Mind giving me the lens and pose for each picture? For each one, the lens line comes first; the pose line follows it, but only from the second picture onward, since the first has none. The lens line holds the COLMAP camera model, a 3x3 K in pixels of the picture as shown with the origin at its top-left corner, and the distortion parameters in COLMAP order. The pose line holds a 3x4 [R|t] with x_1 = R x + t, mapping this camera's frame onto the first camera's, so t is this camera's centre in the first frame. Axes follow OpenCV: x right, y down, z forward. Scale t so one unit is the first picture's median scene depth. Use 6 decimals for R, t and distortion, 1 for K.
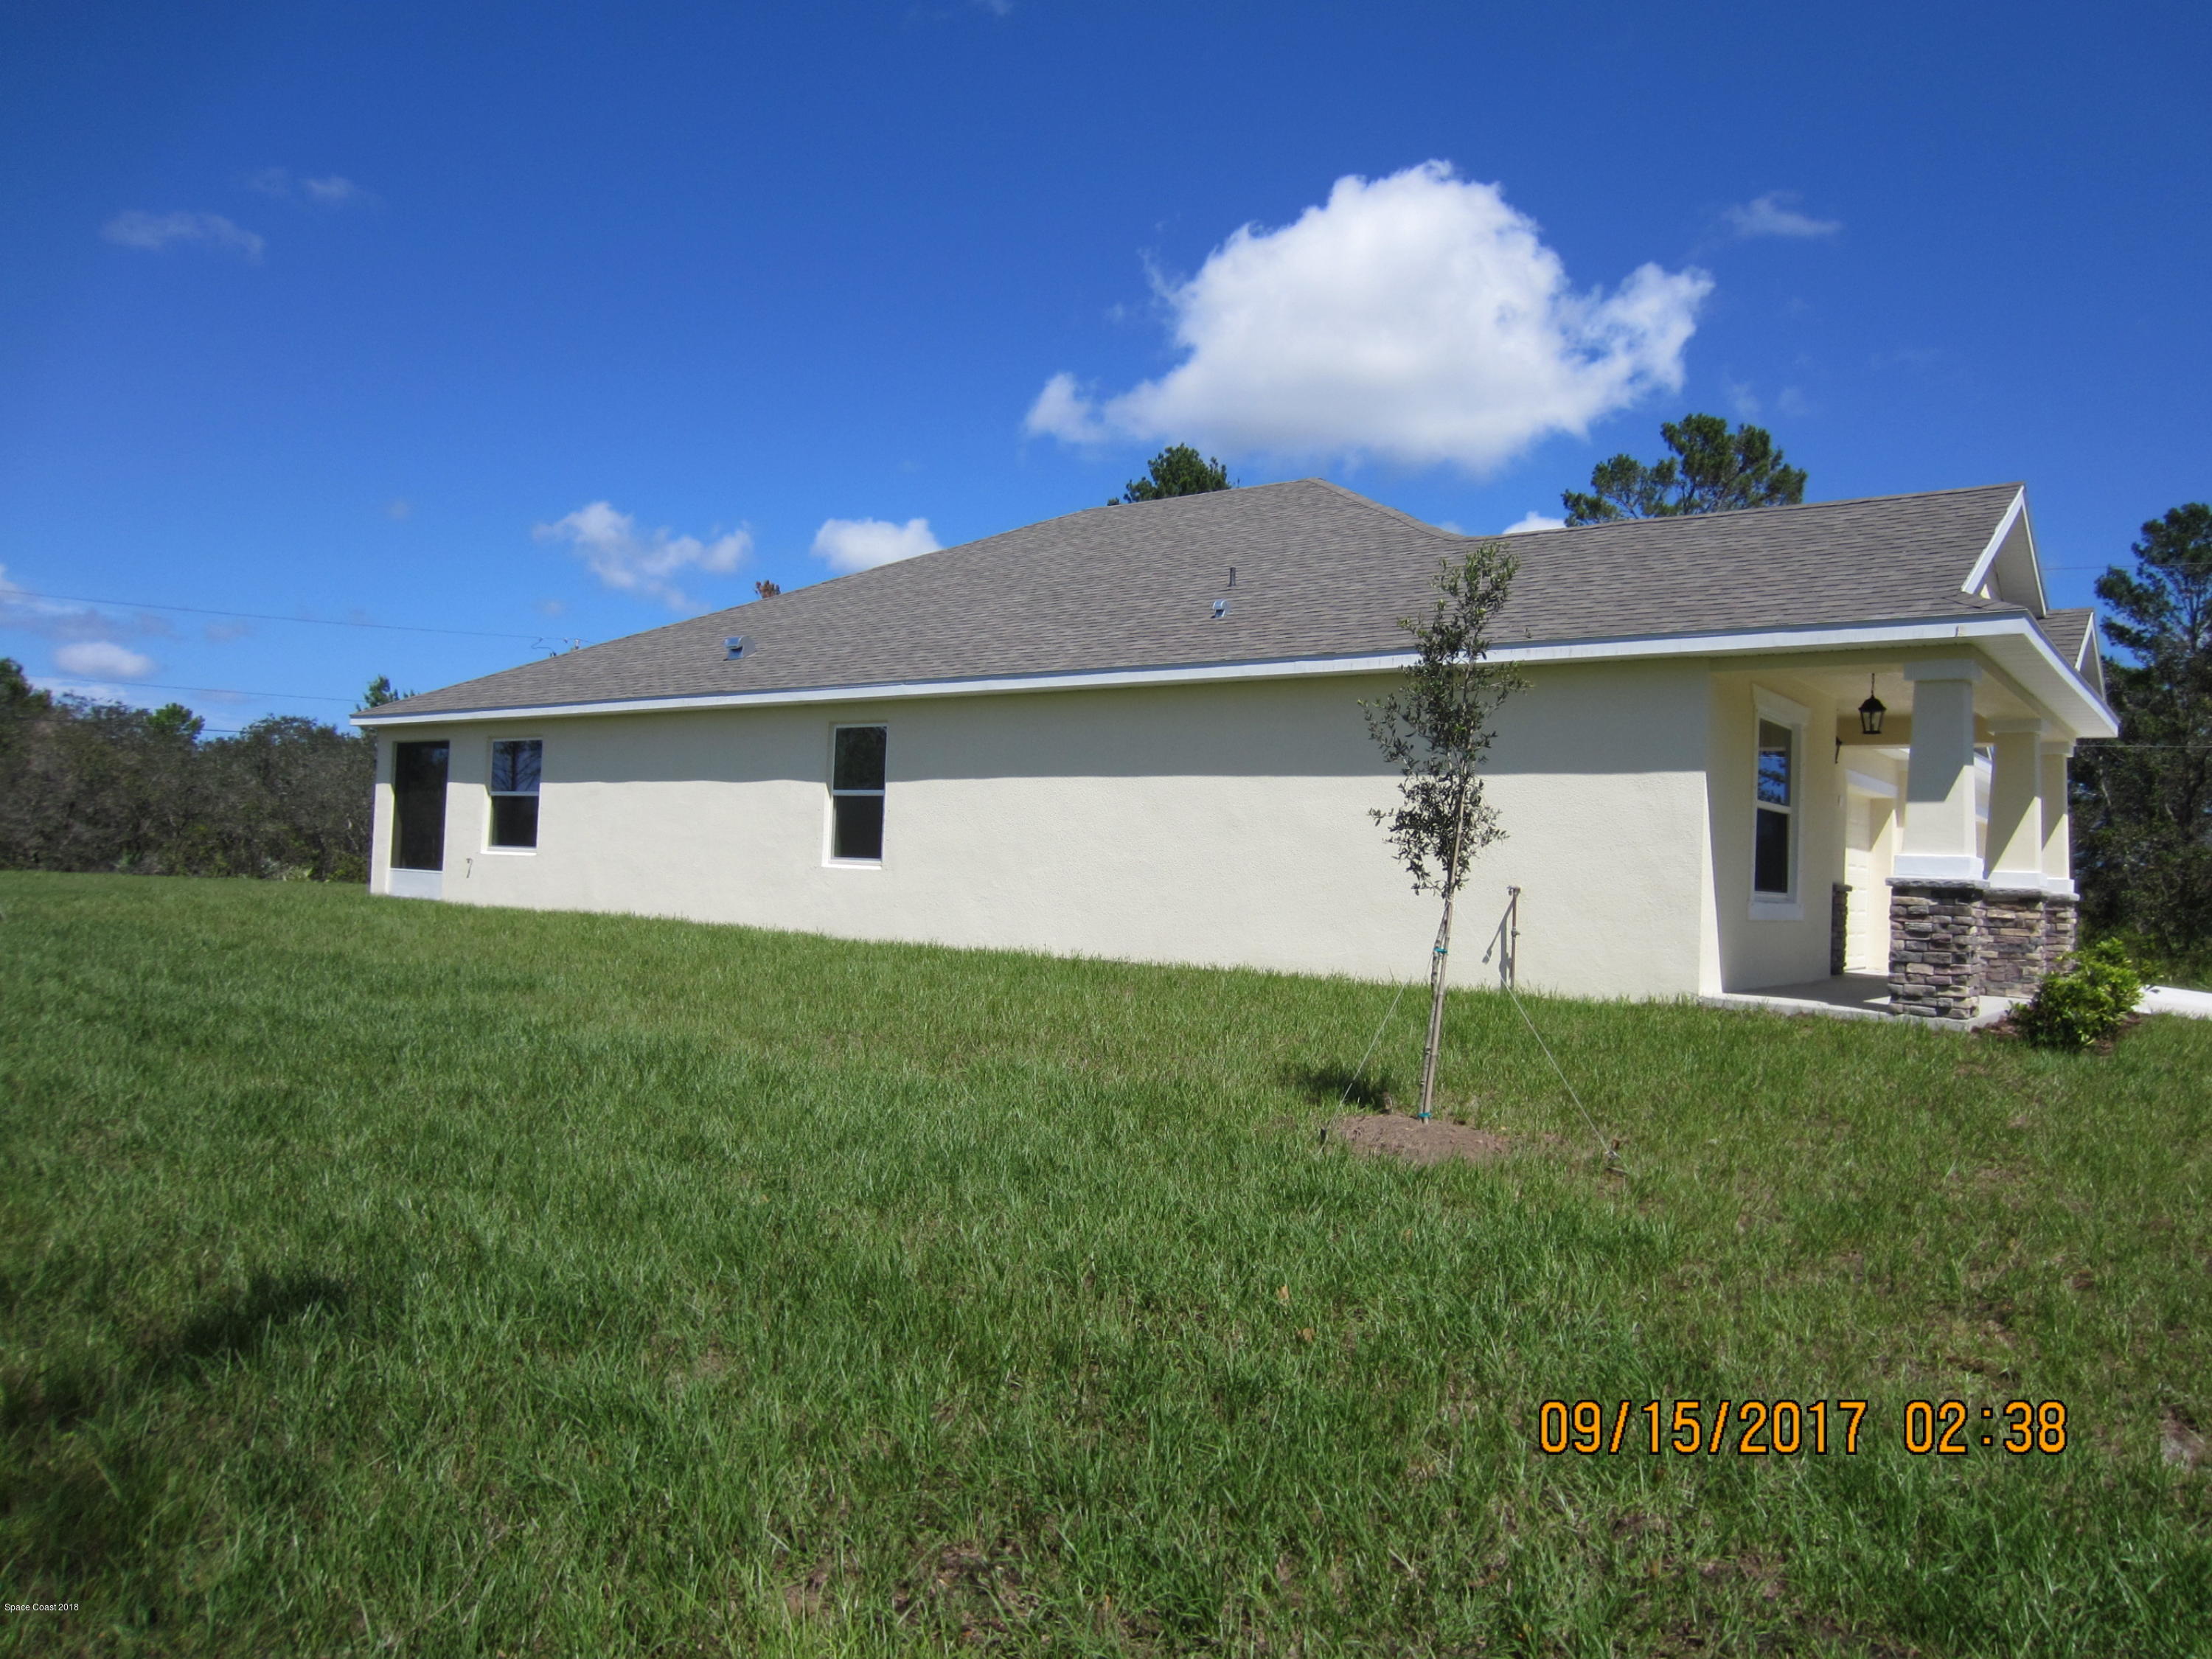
lens RADIAL K [[1573.5, 0, 1124.1], [0, 1573.5, 817.8], [0, 0, 1]] dist [-0.026860, 0.007169]
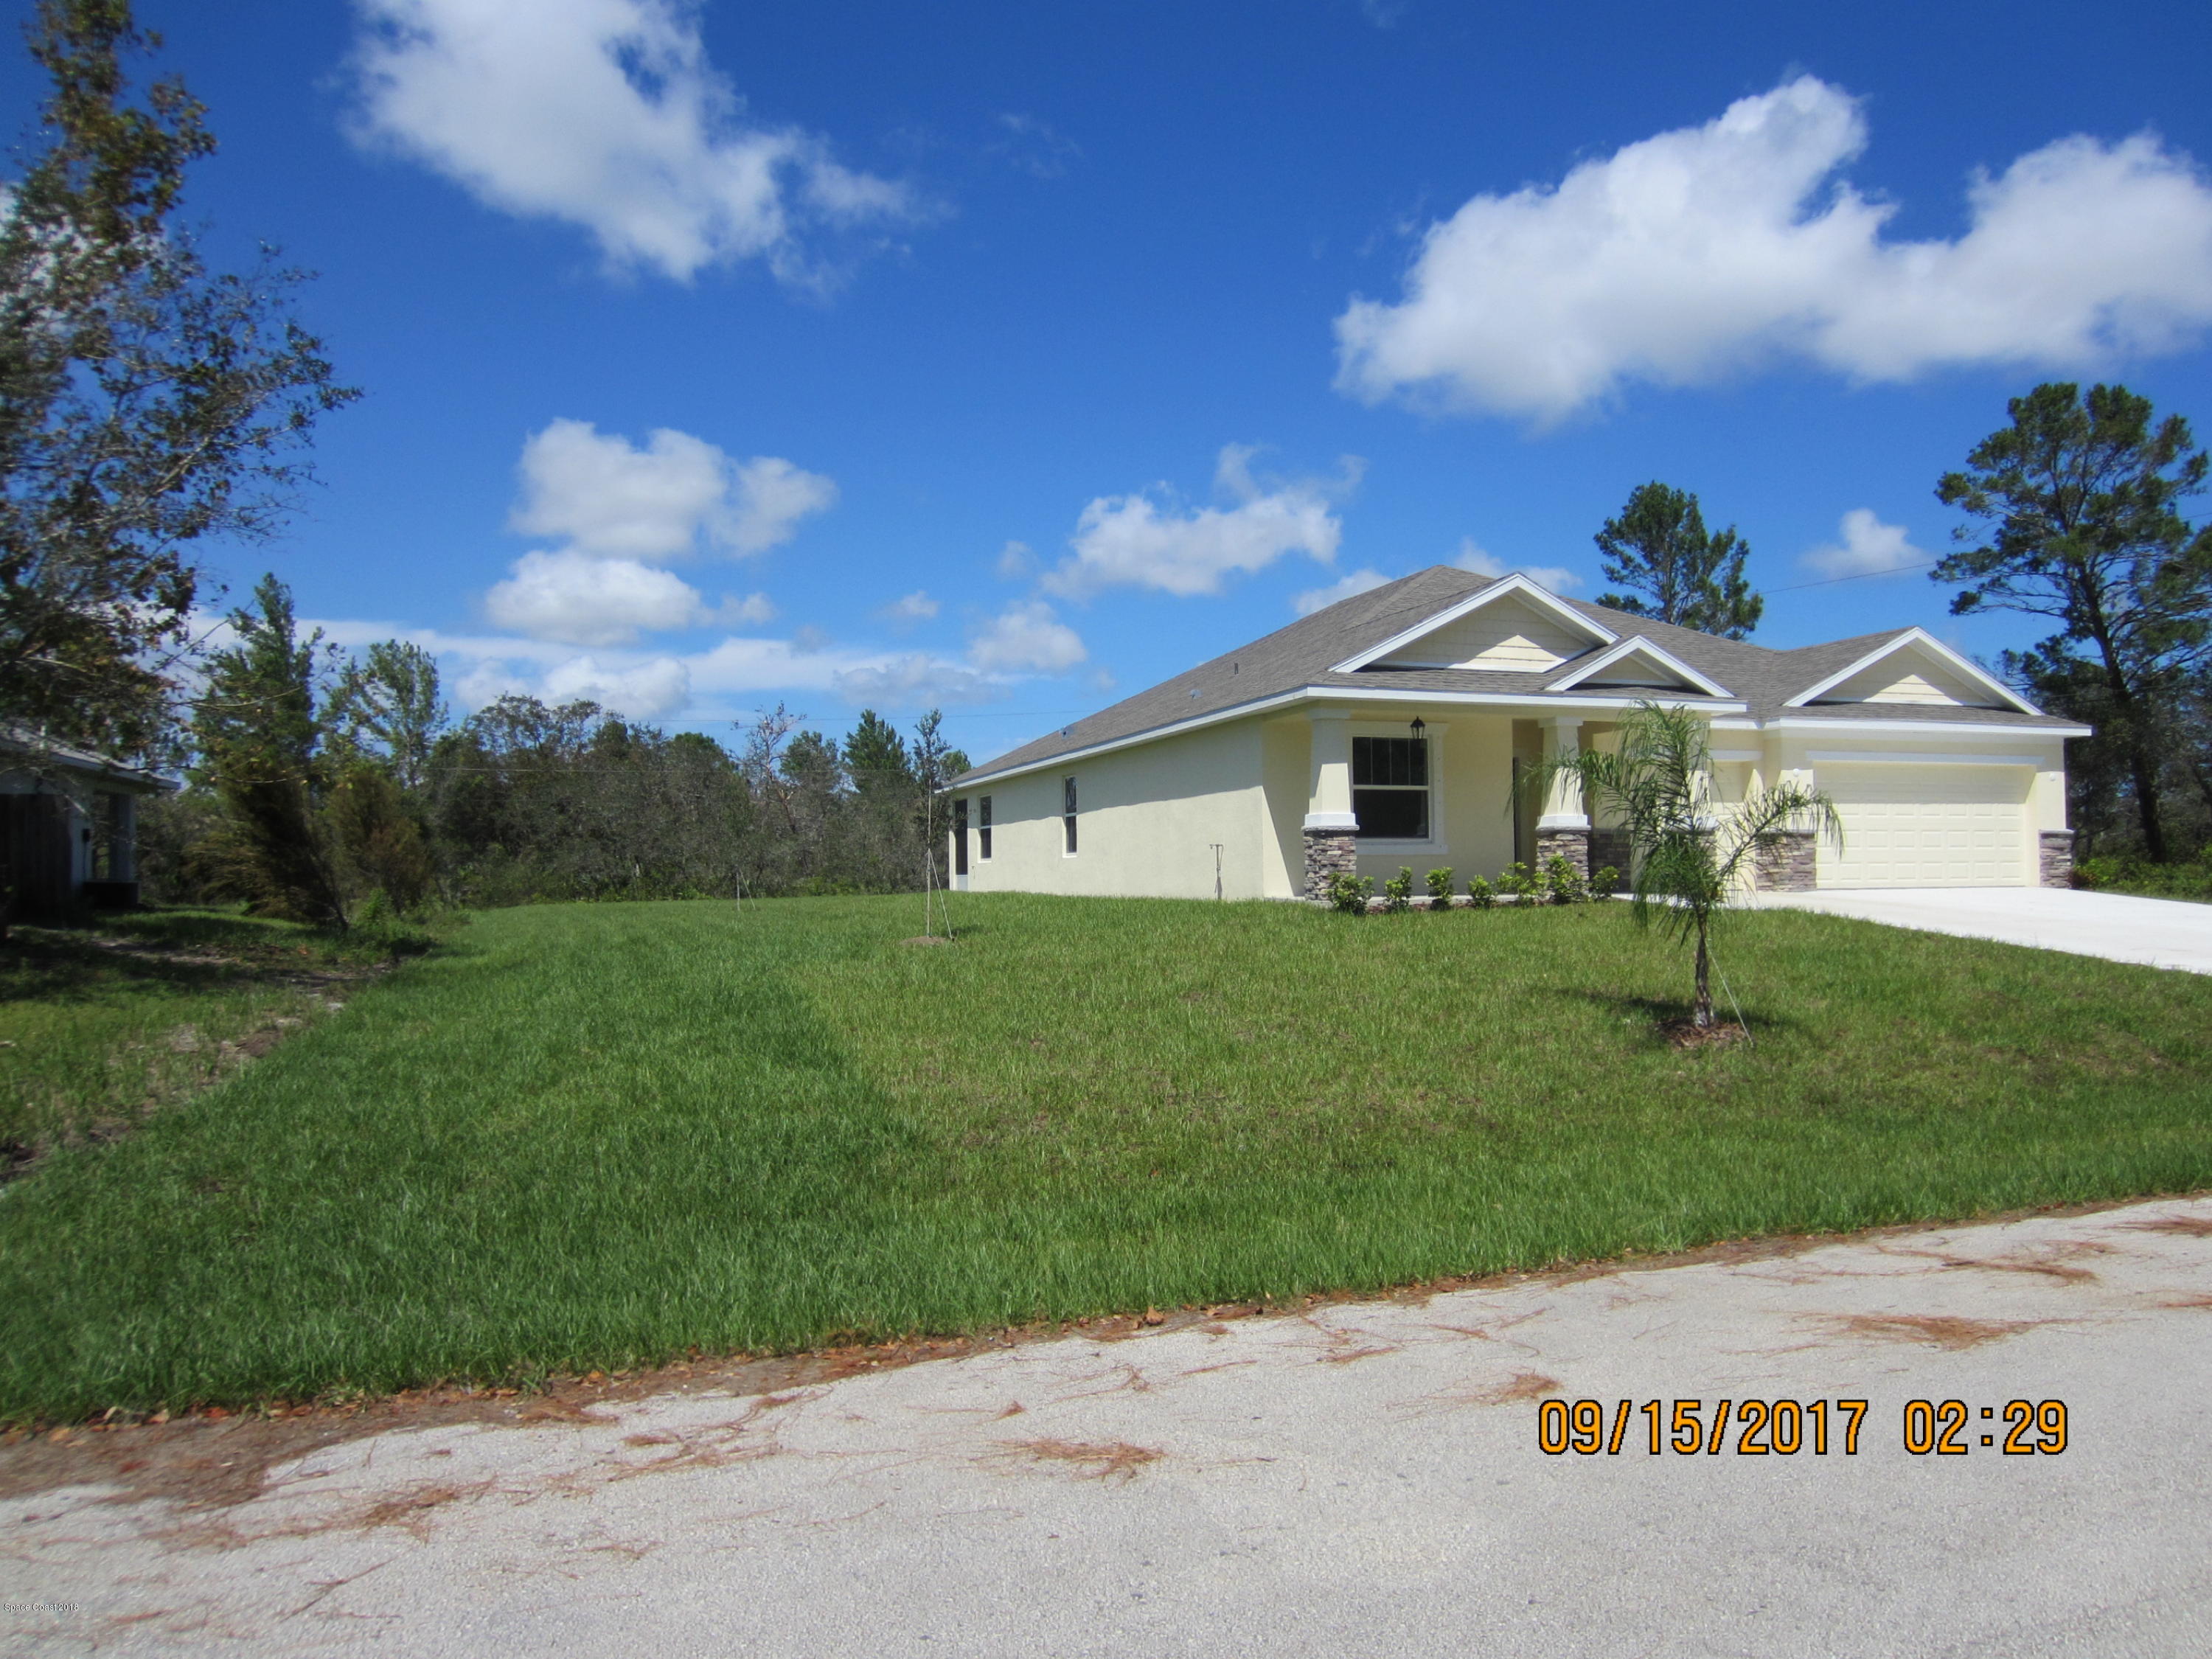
lens RADIAL K [[1573.5, 0, 1118.0], [0, 1573.5, 844.2], [0, 0, 1]] dist [-0.026860, 0.007169]
pose [[0.827408, -0.061288, -0.558247, 0.647758], [0.065317, 0.997783, -0.012734, 0.032488], [0.557790, -0.025926, 0.829577, -0.326726]]
